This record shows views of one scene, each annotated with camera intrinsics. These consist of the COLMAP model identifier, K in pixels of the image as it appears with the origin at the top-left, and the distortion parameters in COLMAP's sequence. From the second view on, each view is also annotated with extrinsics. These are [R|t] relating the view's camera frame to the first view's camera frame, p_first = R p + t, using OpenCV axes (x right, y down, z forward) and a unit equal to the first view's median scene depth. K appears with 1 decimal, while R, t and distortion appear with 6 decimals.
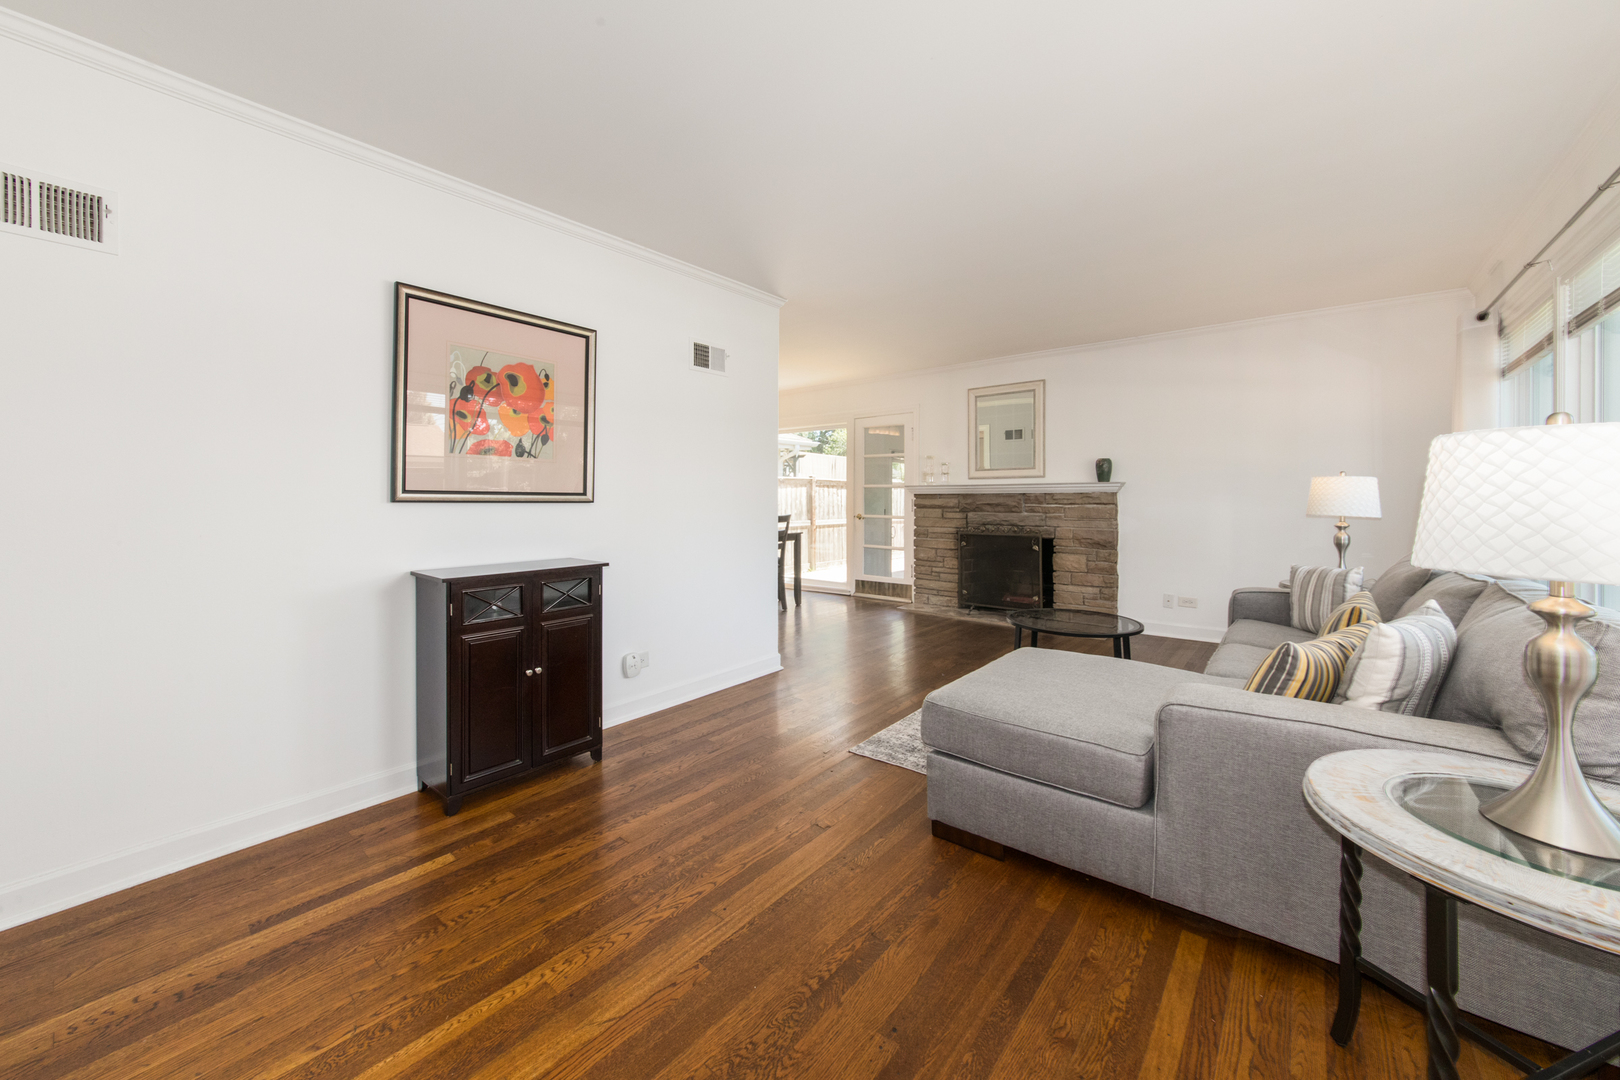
lens RADIAL K [[593.0, 0, 799.0], [0, 593.0, 494.8], [0, 0, 1]] dist [-0.001199, -0.000069]
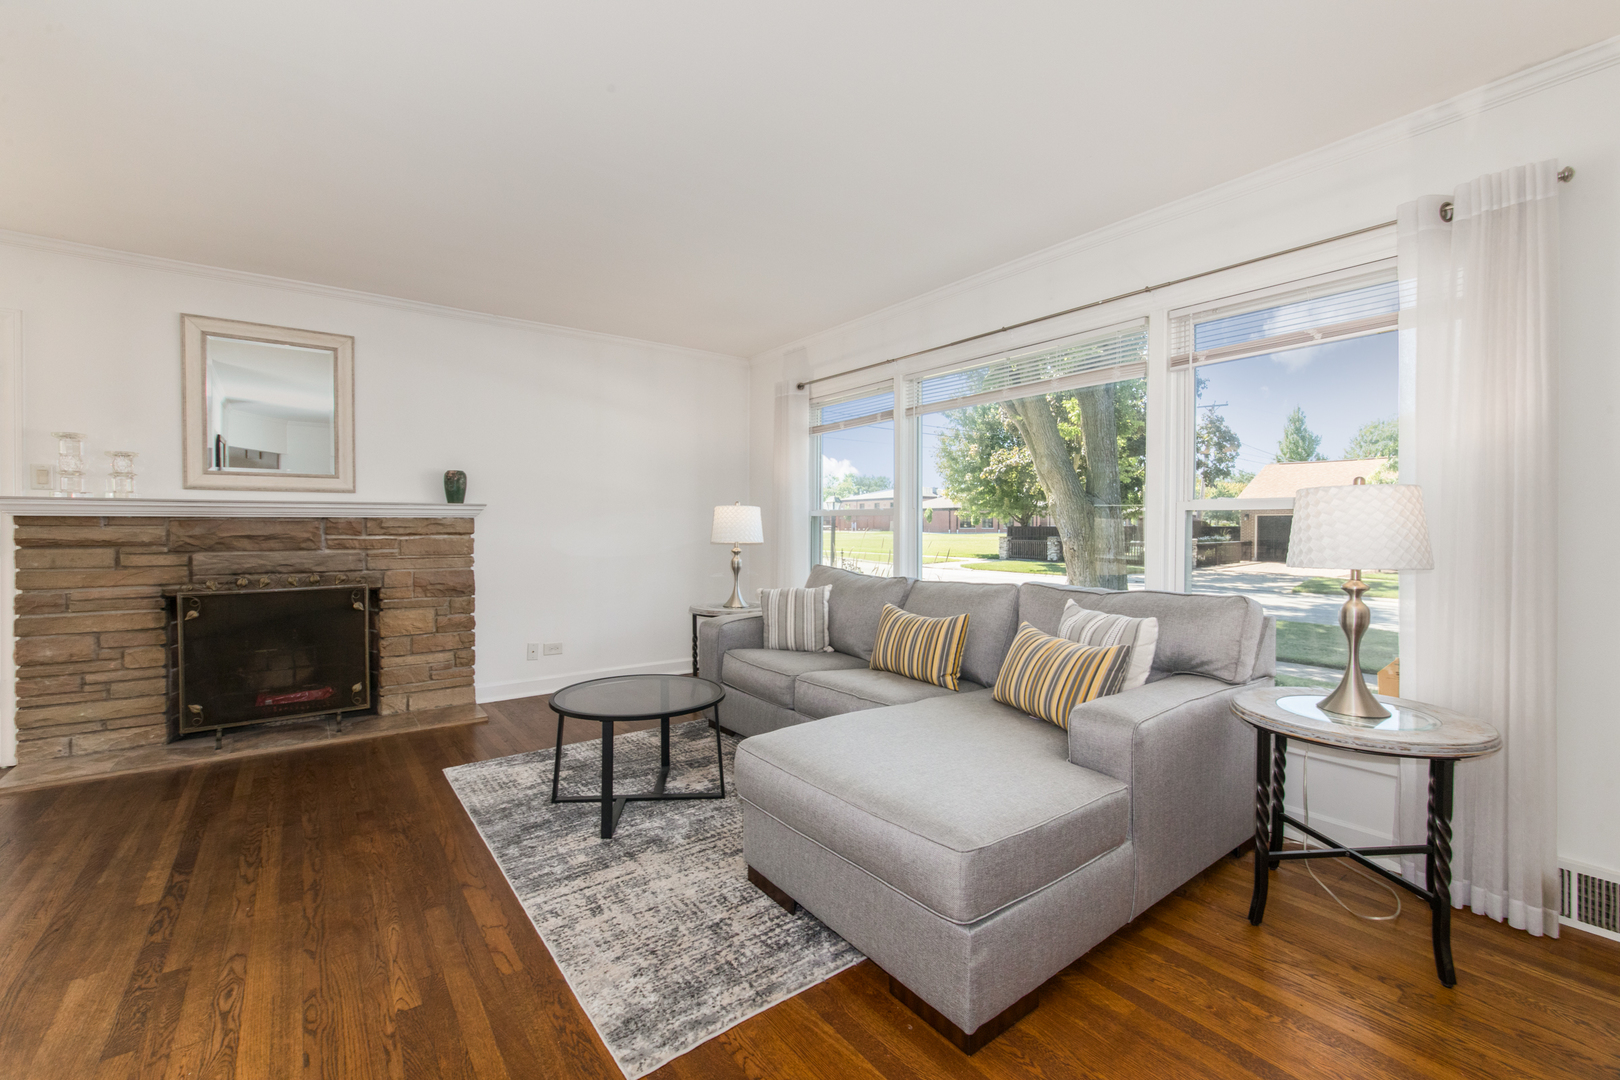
lens RADIAL K [[696.4, 0, 805.7], [0, 696.4, 534.8], [0, 0, 1]] dist [-0.001219, 0.000302]
pose [[0.230715, -0.013109, 0.972933, -0.198916], [-0.005292, 0.999878, 0.014727, 0.002107], [-0.973007, -0.008547, 0.230617, 0.375117]]
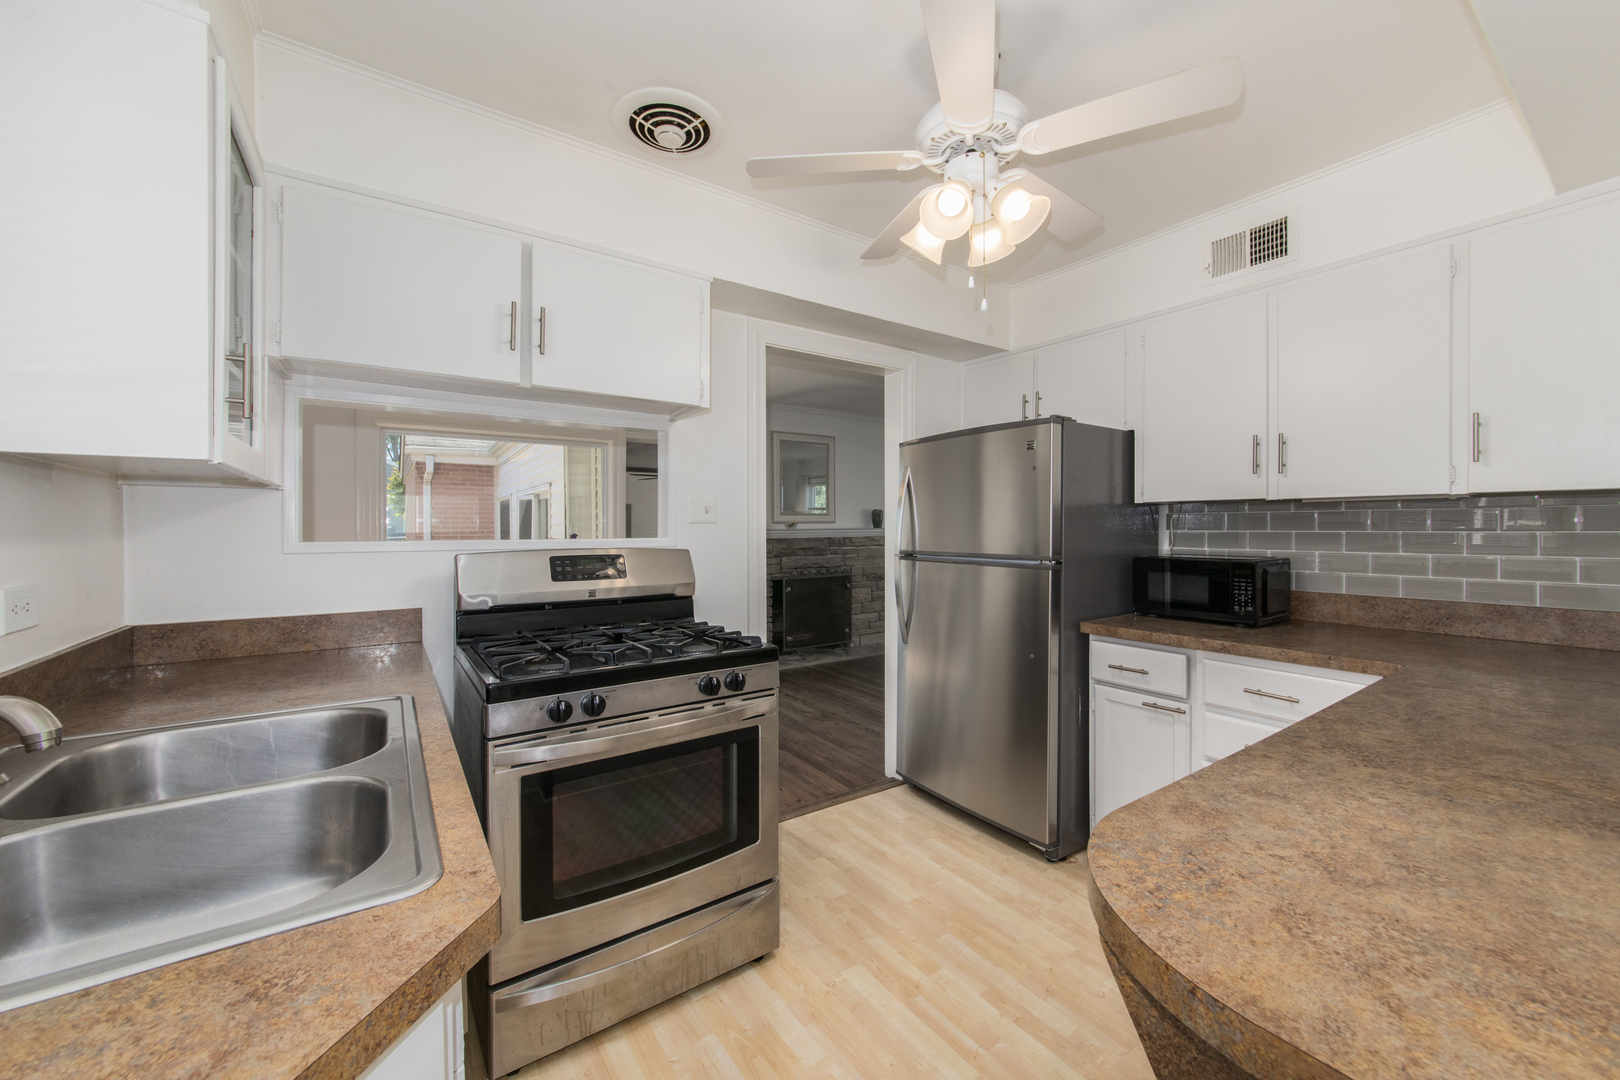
lens RADIAL K [[616.6, 0, 811.2], [0, 616.6, 533.3], [0, 0, 1]] dist [0.000149, 0.000000]
pose [[0.262714, -0.006321, 0.964853, -0.749805], [0.005099, 0.999974, 0.005163, -0.016475], [-0.964860, 0.003563, 0.262740, 0.753947]]
